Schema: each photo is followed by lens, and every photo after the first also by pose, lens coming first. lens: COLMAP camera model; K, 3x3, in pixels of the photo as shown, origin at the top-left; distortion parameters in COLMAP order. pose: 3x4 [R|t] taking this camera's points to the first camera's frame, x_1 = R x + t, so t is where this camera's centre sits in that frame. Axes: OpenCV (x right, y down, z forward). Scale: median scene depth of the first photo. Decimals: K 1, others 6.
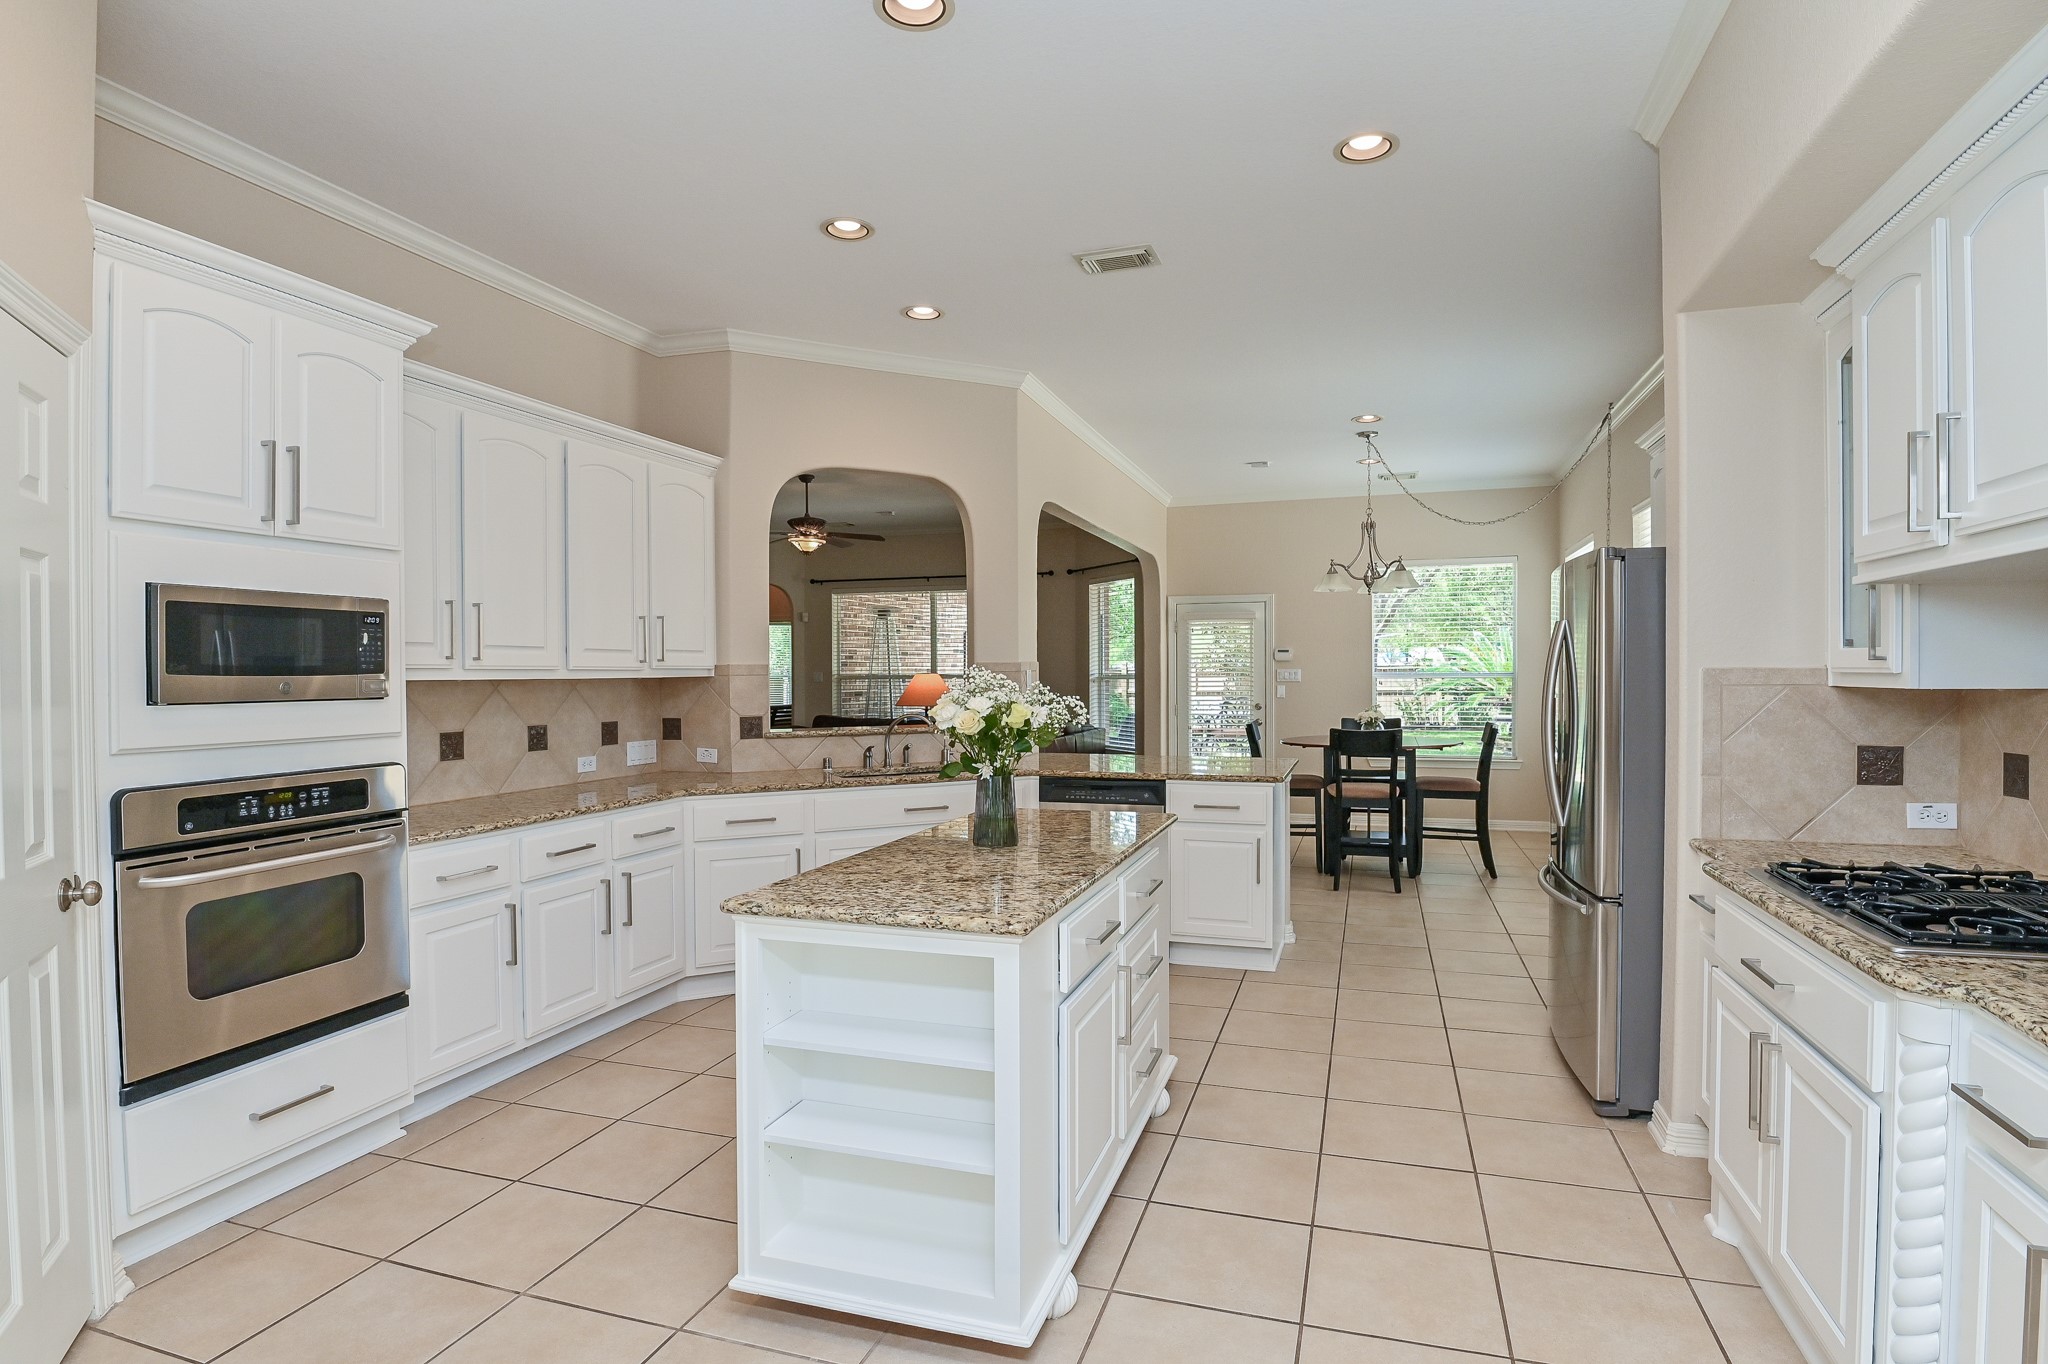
lens RADIAL K [[1020.8, 0, 1044.4], [0, 1020.8, 683.3], [0, 0, 1]] dist [-0.030361, -0.000112]
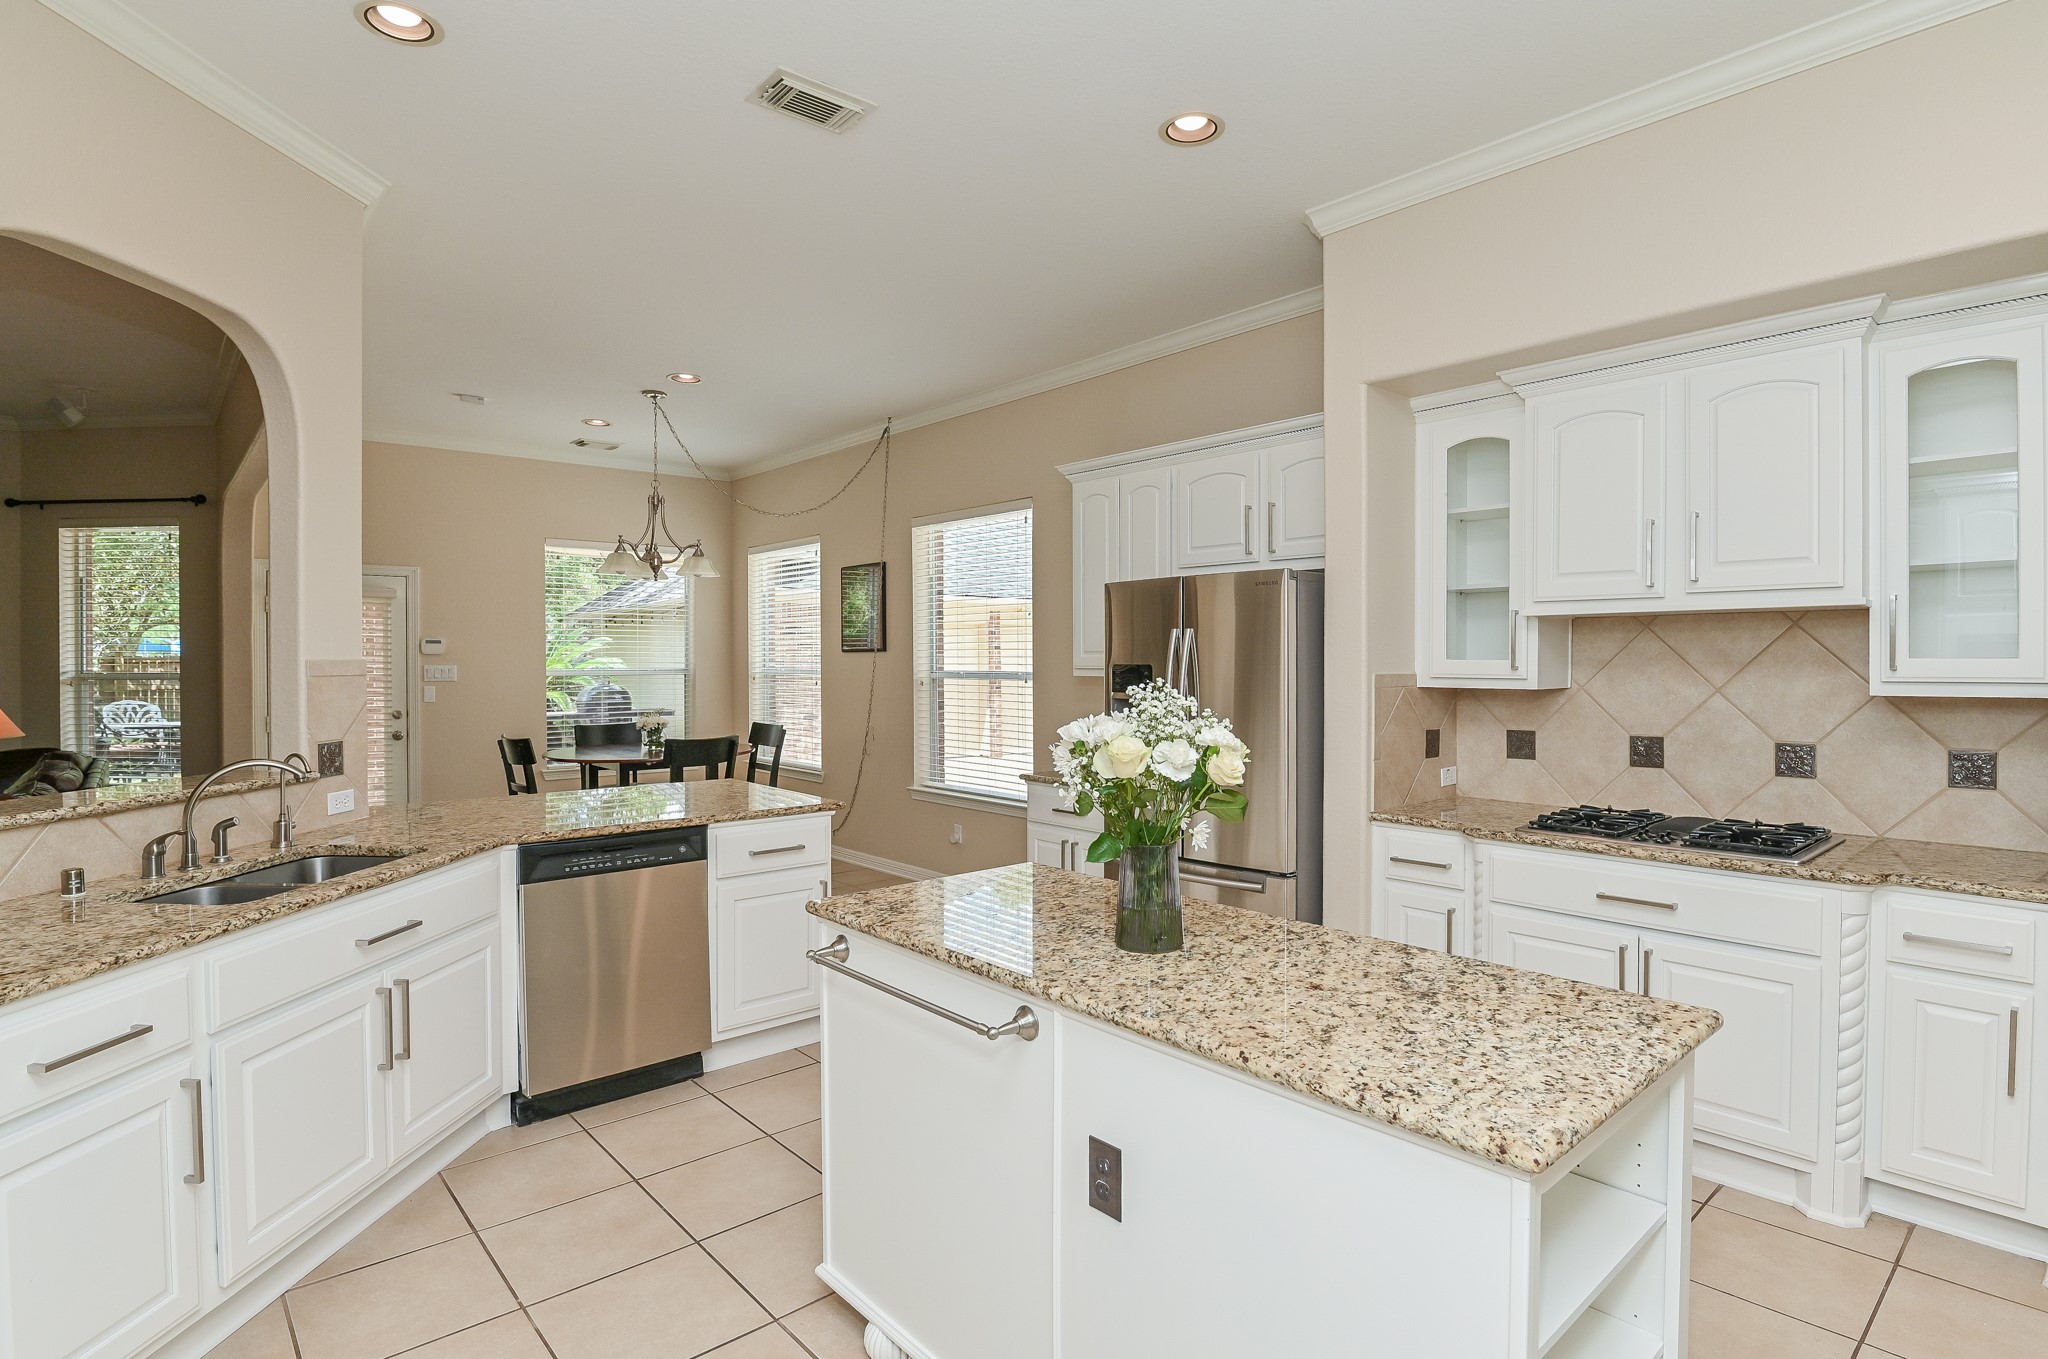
lens RADIAL K [[1020.8, 0, 974.3], [0, 1020.8, 669.4], [0, 0, 1]] dist [-0.030361, -0.000112]
pose [[0.520288, -0.002090, 0.853988, -0.374454], [0.006486, 0.999978, -0.001504, -0.012063], [-0.853966, 0.006322, 0.520290, 0.426494]]
